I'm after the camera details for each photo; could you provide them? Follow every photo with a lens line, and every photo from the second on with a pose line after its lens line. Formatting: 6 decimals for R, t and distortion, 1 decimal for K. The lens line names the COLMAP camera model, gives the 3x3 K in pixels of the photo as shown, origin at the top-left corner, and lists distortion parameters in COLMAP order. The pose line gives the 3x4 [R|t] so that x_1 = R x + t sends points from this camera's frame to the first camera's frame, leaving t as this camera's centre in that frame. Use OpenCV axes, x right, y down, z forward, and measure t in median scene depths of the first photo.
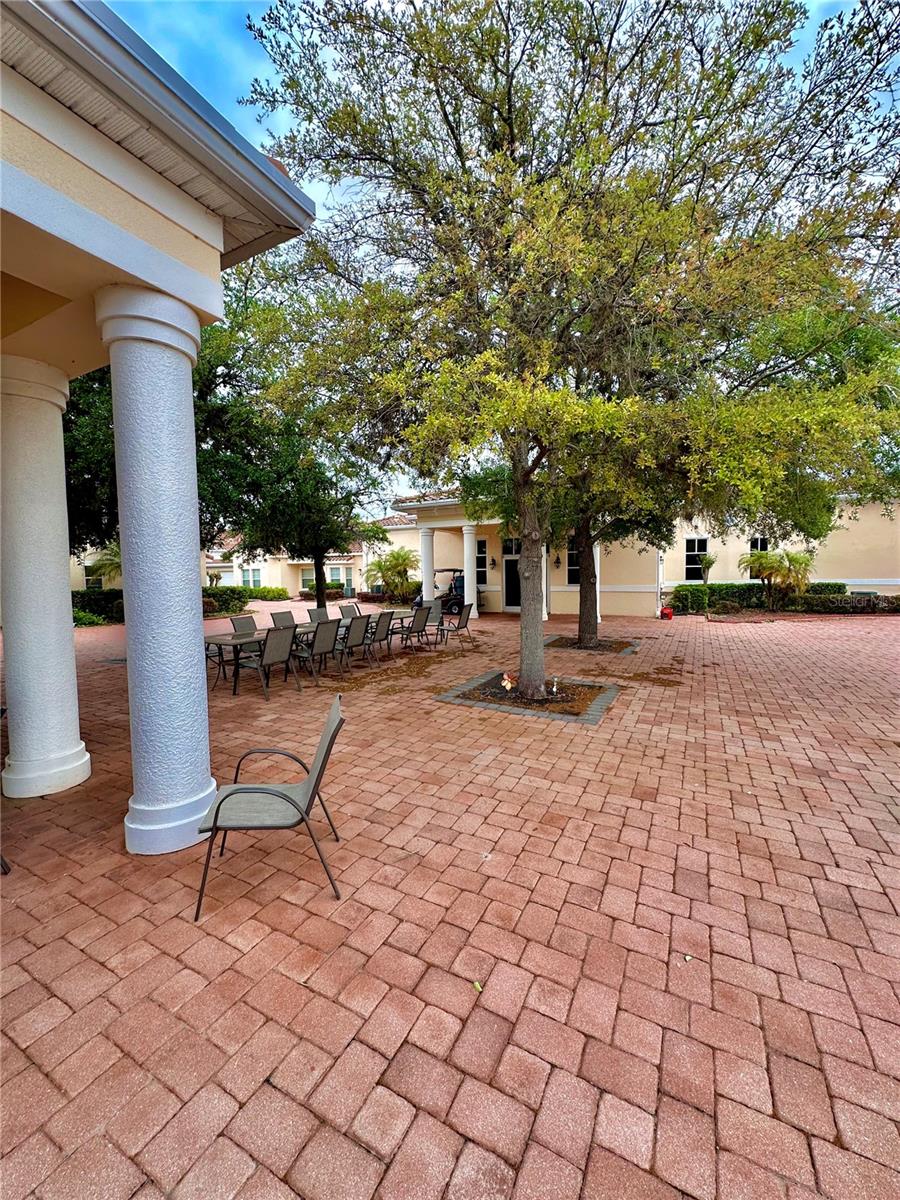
lens RADIAL K [[479.8, 0, 444.8], [0, 479.8, 598.5], [0, 0, 1]] dist [-0.001928, 0.000457]
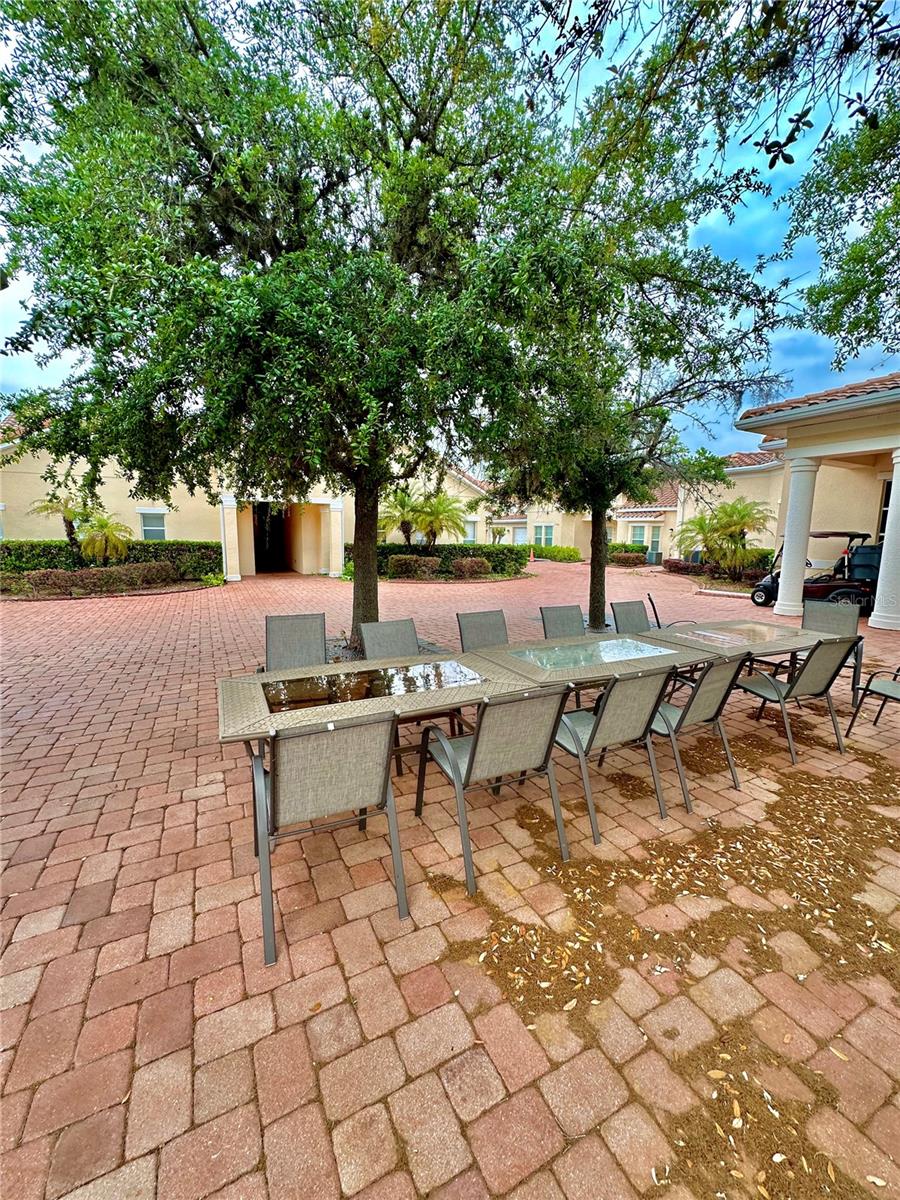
lens RADIAL K [[479.8, 0, 448.4], [0, 479.8, 596.8], [0, 0, 1]] dist [-0.001928, 0.000457]
pose [[0.819760, 0.104758, -0.563044, -0.033736], [-0.057723, 0.993235, 0.100757, -0.012876], [0.569791, -0.050096, 0.820262, 0.212041]]
